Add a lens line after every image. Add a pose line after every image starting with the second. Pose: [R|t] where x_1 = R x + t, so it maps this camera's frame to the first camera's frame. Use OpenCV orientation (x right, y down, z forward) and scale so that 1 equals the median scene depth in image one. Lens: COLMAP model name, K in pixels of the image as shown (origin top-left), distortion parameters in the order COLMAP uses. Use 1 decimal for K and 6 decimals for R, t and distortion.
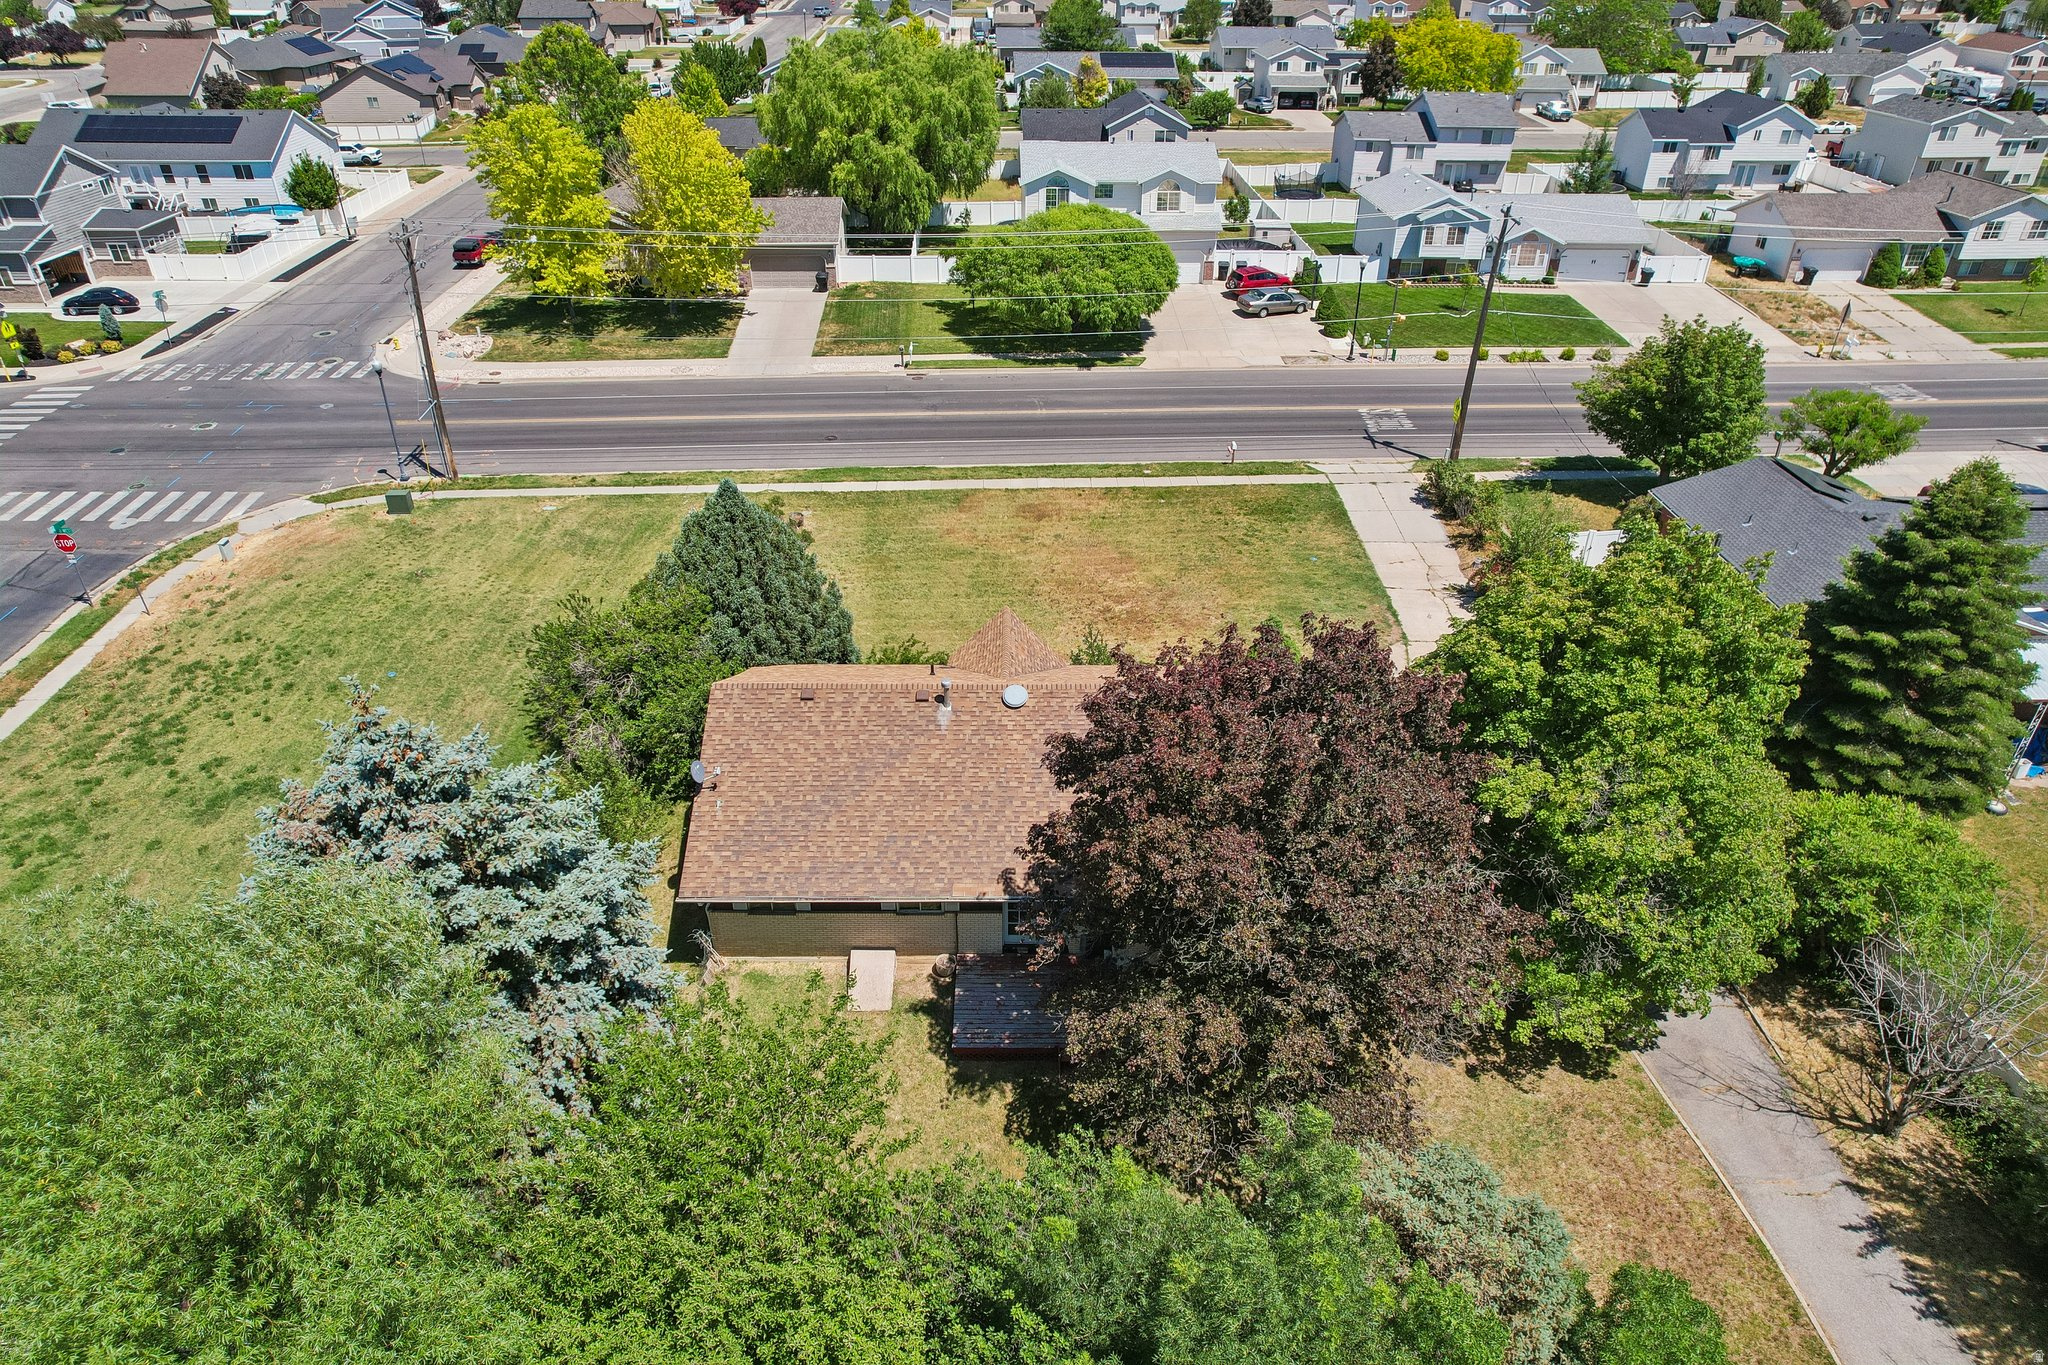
lens RADIAL K [[1306.6, 0, 1024.3], [0, 1306.6, 701.3], [0, 0, 1]] dist [-0.077476, 0.068582]
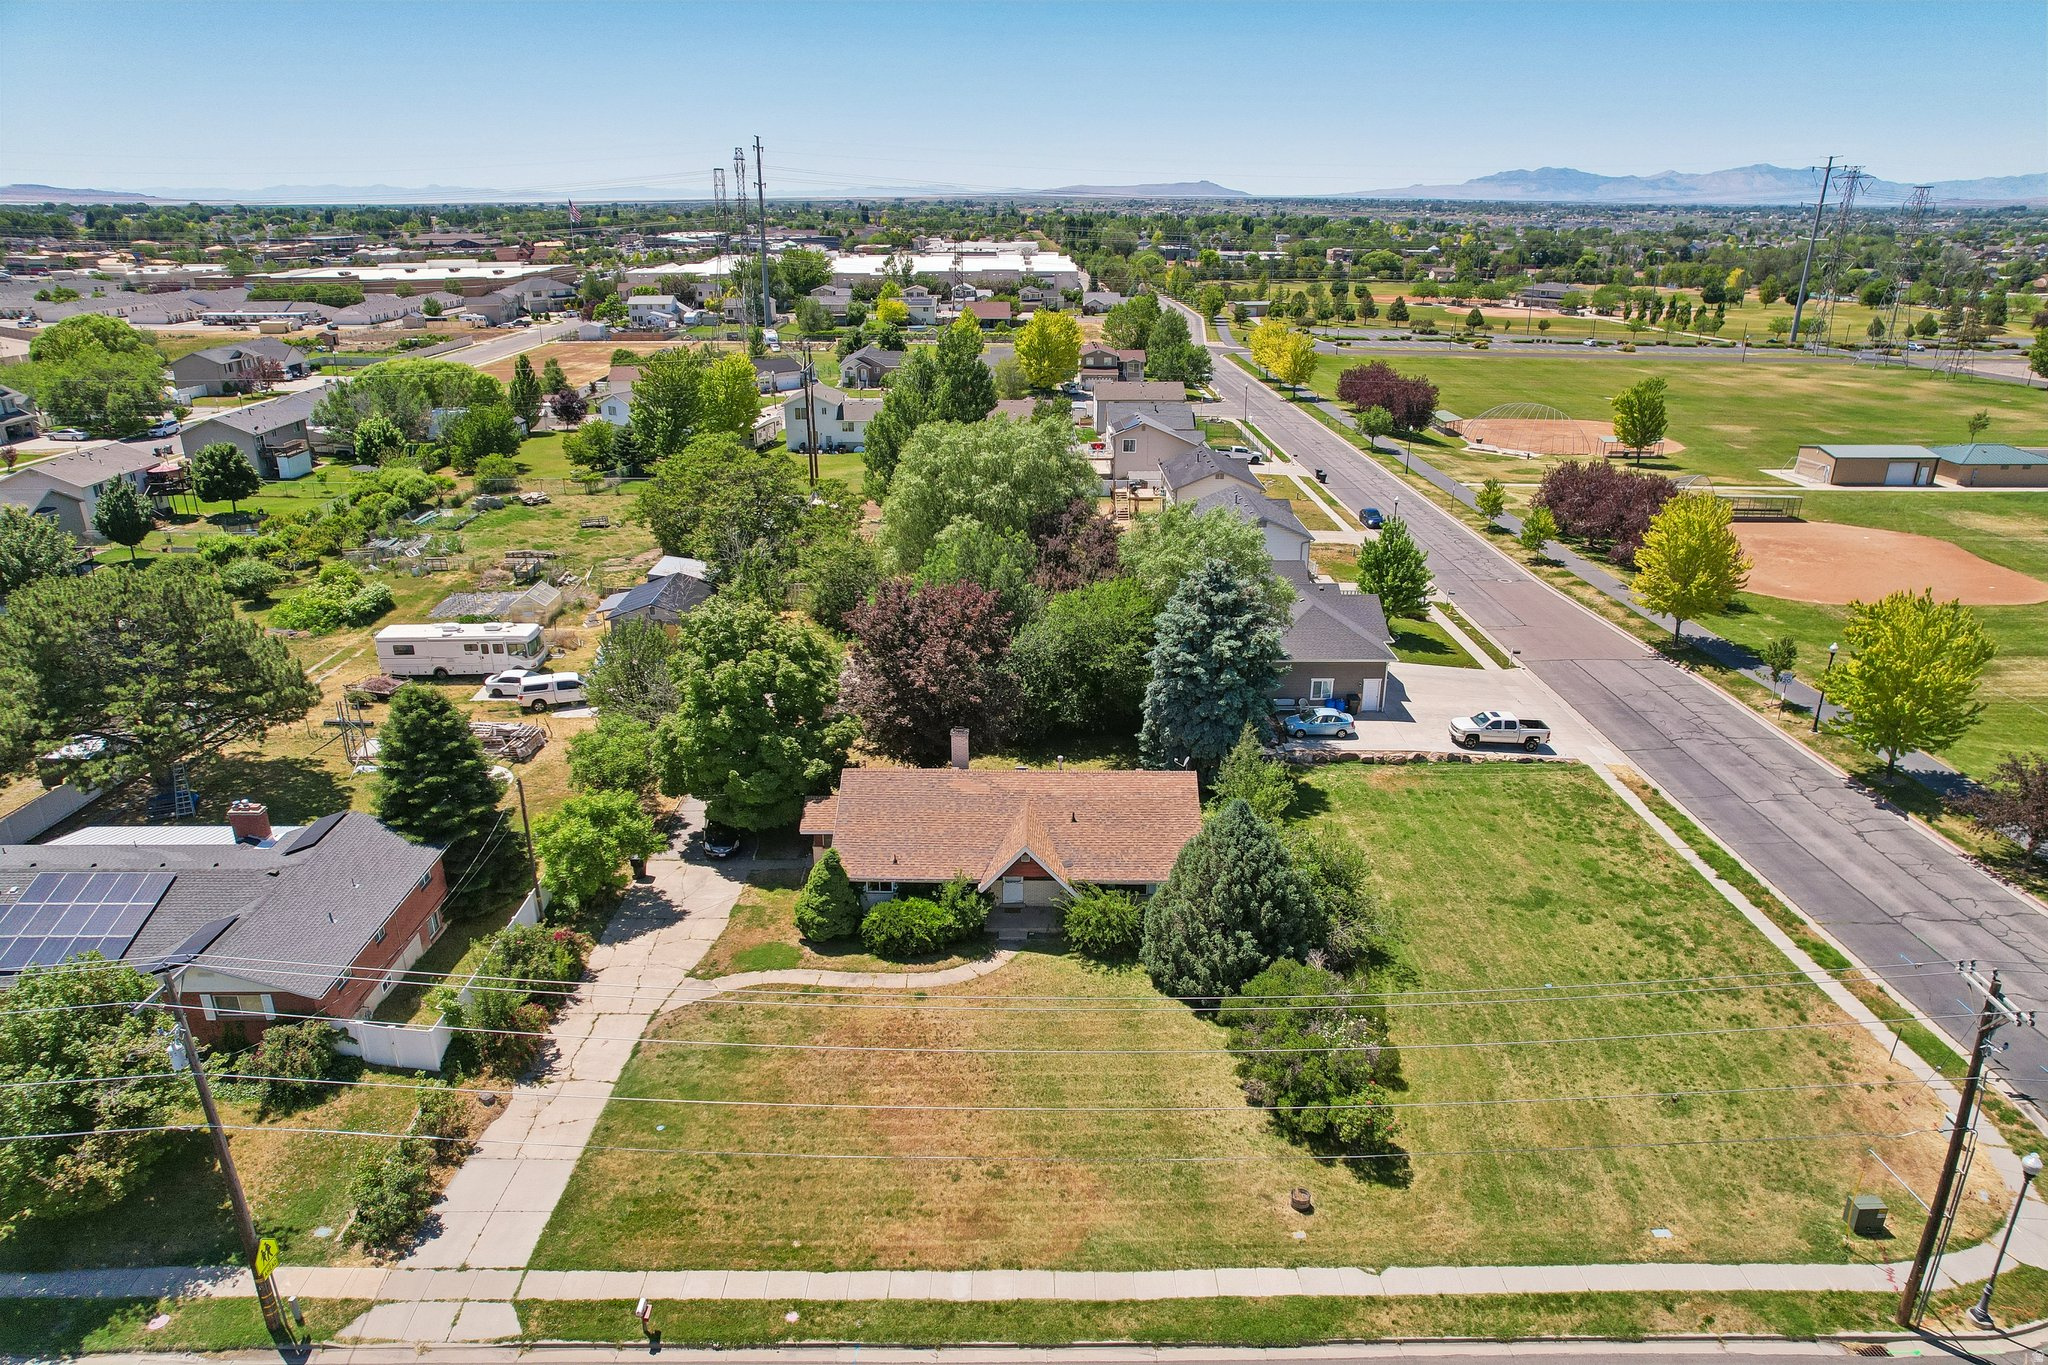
lens RADIAL K [[1306.6, 0, 1024.3], [0, 1306.6, 701.3], [0, 0, 1]] dist [-0.077476, 0.068582]
pose [[-0.999695, -0.015074, 0.019586, -0.018337], [0.006809, 0.593806, 0.804579, -0.638470], [-0.023759, 0.804467, -0.593522, 0.851817]]
